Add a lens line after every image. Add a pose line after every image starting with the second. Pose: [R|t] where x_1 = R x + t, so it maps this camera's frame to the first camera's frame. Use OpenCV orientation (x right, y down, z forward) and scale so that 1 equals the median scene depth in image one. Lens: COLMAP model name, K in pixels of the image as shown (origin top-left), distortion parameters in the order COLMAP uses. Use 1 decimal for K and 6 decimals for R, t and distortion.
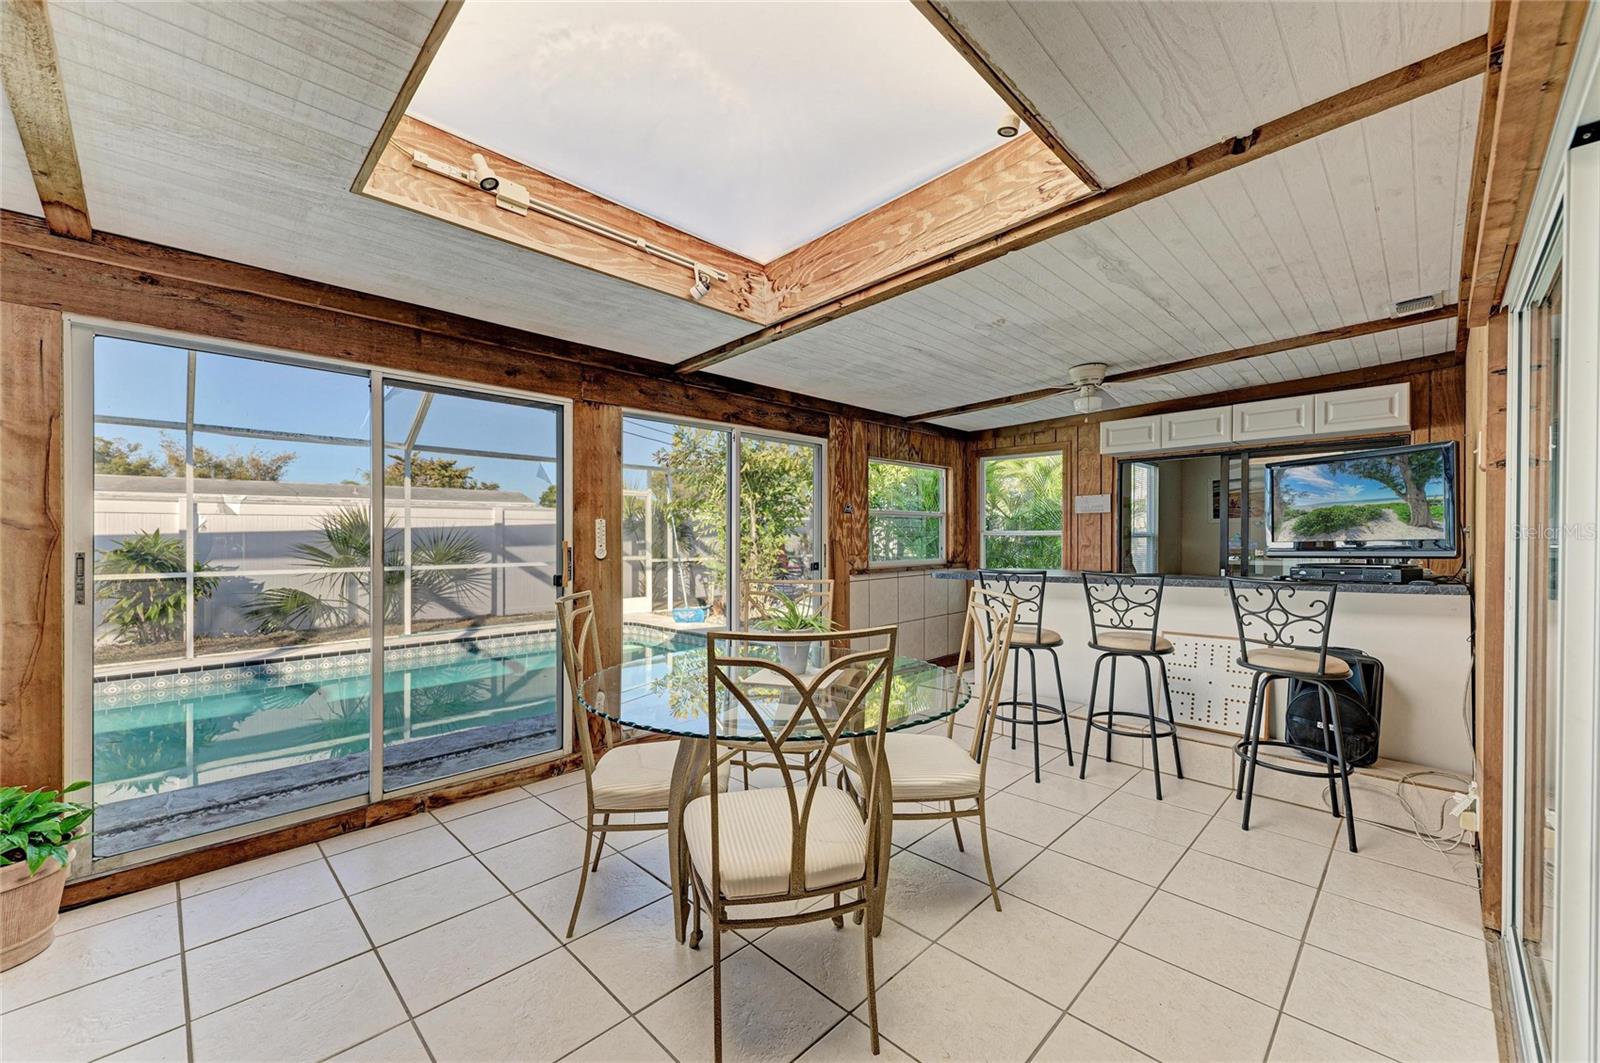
lens RADIAL K [[624.2, 0, 788.1], [0, 624.2, 542.8], [0, 0, 1]] dist [0.016844, -0.000136]
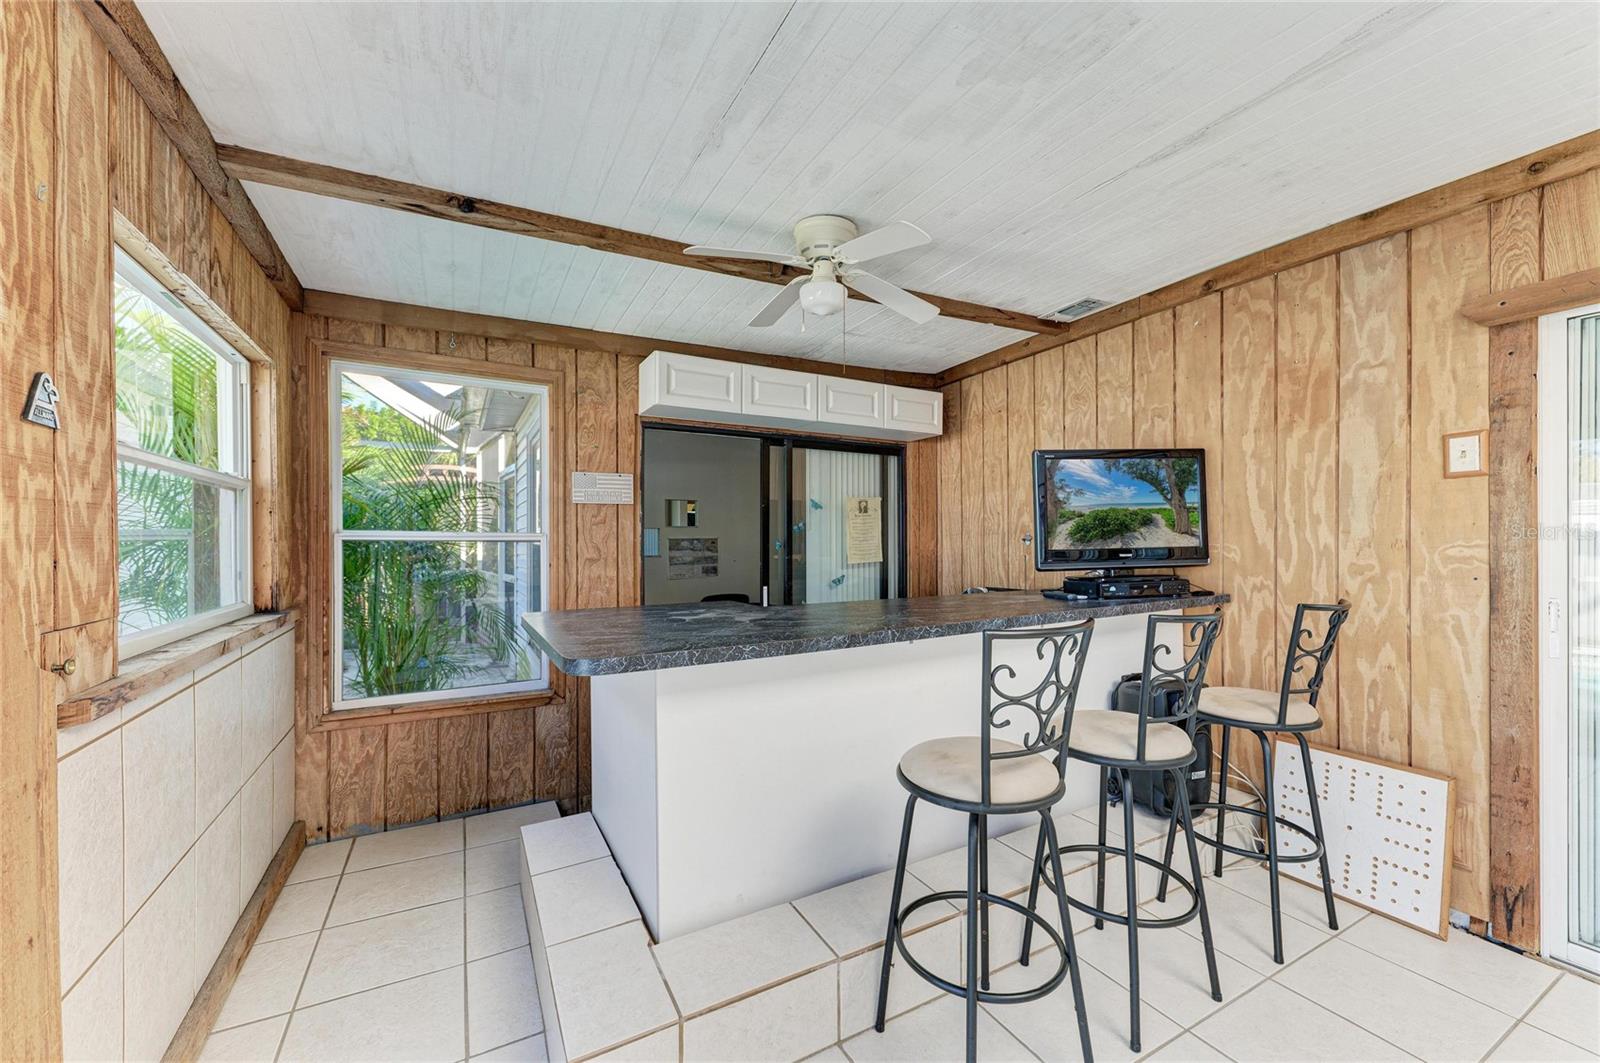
lens RADIAL K [[613.7, 0, 845.7], [0, 613.7, 544.8], [0, 0, 1]] dist [0.011678, -0.000022]
pose [[0.242484, -0.001238, 0.970155, -0.027531], [0.009240, 0.999957, -0.001034, -0.008419], [-0.970111, 0.009215, 0.242485, 0.886362]]
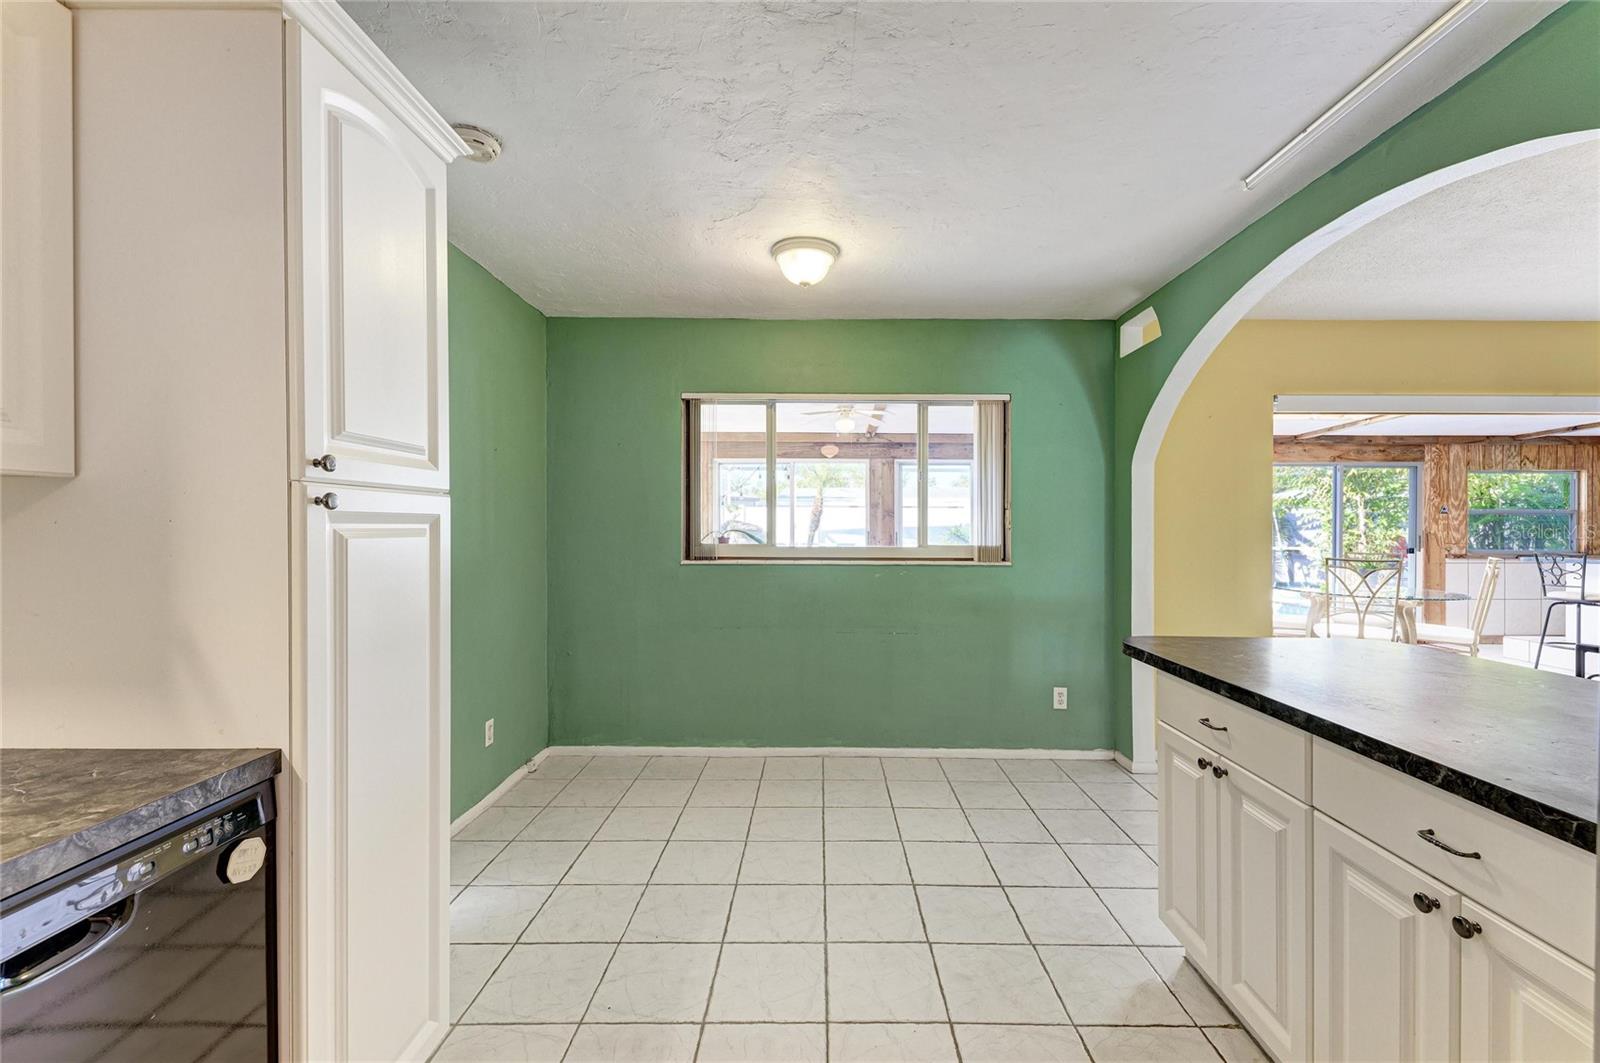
lens RADIAL K [[627.3, 0, 829.0], [0, 627.3, 529.2], [0, 0, 1]] dist [-0.000466, -0.000168]
pose [[0.716430, 0.005773, -0.697635, 0.109580], [-0.010021, 0.999948, -0.002017, 0.004530], [0.697587, 0.008436, 0.716451, -1.169859]]
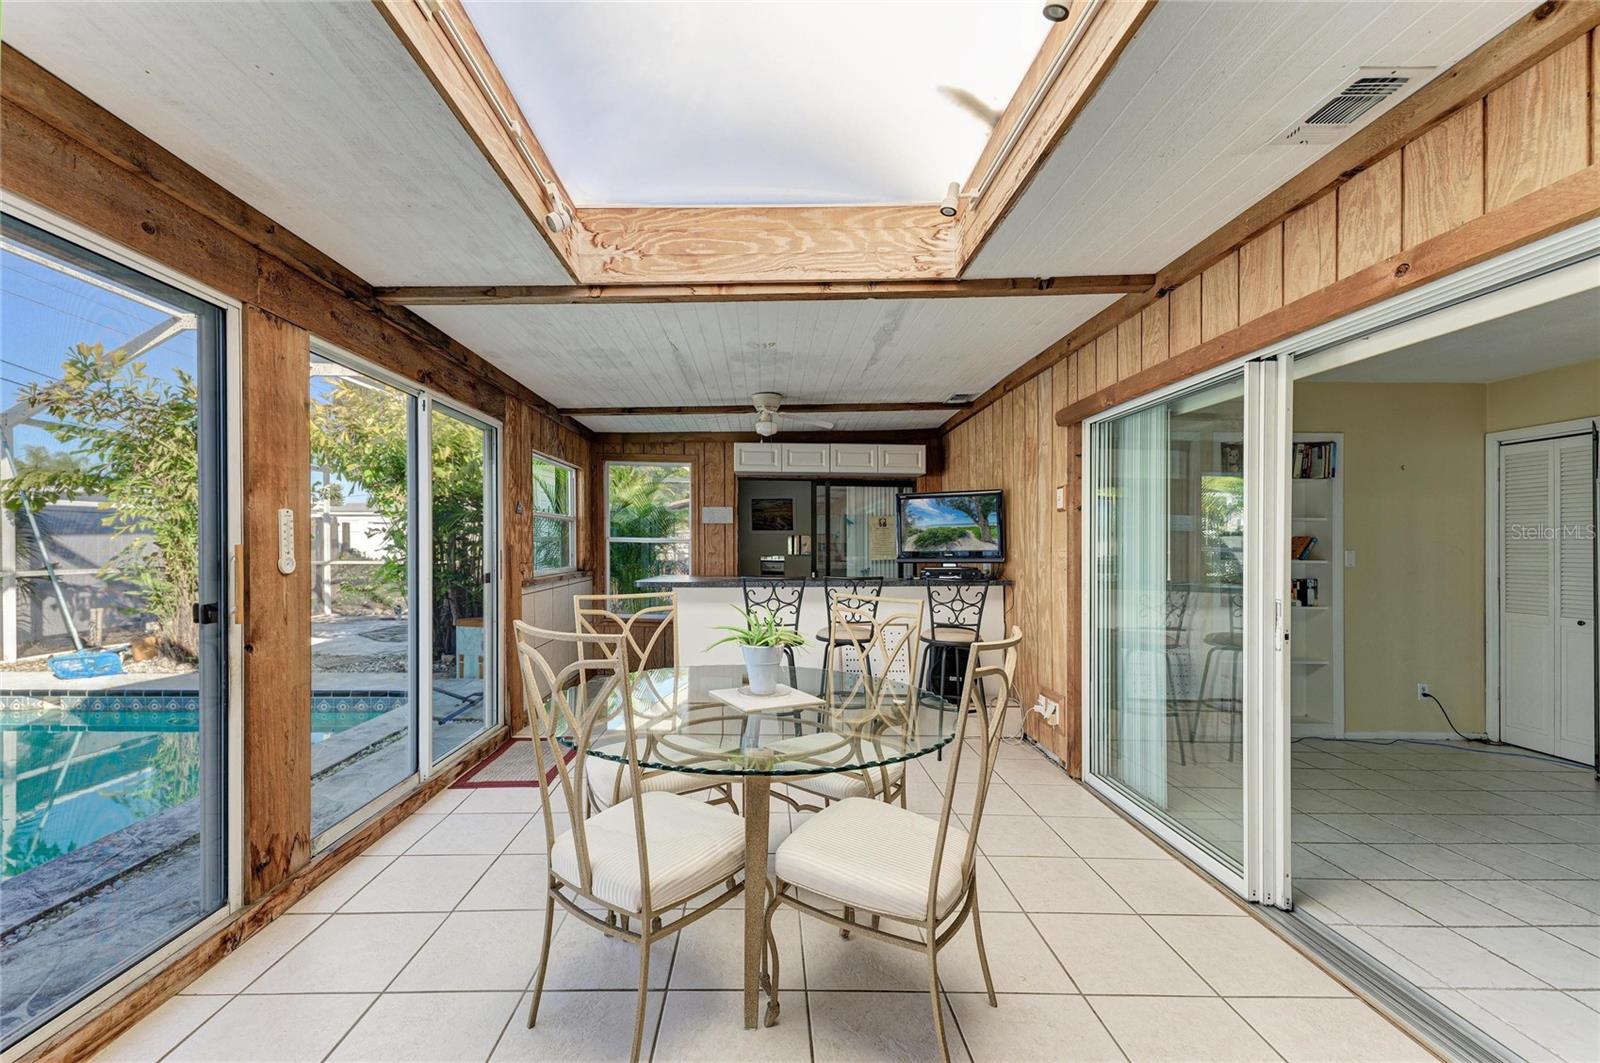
lens RADIAL K [[655.8, 0, 780.1], [0, 655.8, 546.7], [0, 0, 1]] dist [0.018233, -0.005086]
pose [[0.694330, 0.010474, 0.719581, -0.365429], [-0.008775, 0.999943, -0.006088, -0.001075], [-0.719603, -0.002088, 0.694382, 0.168470]]
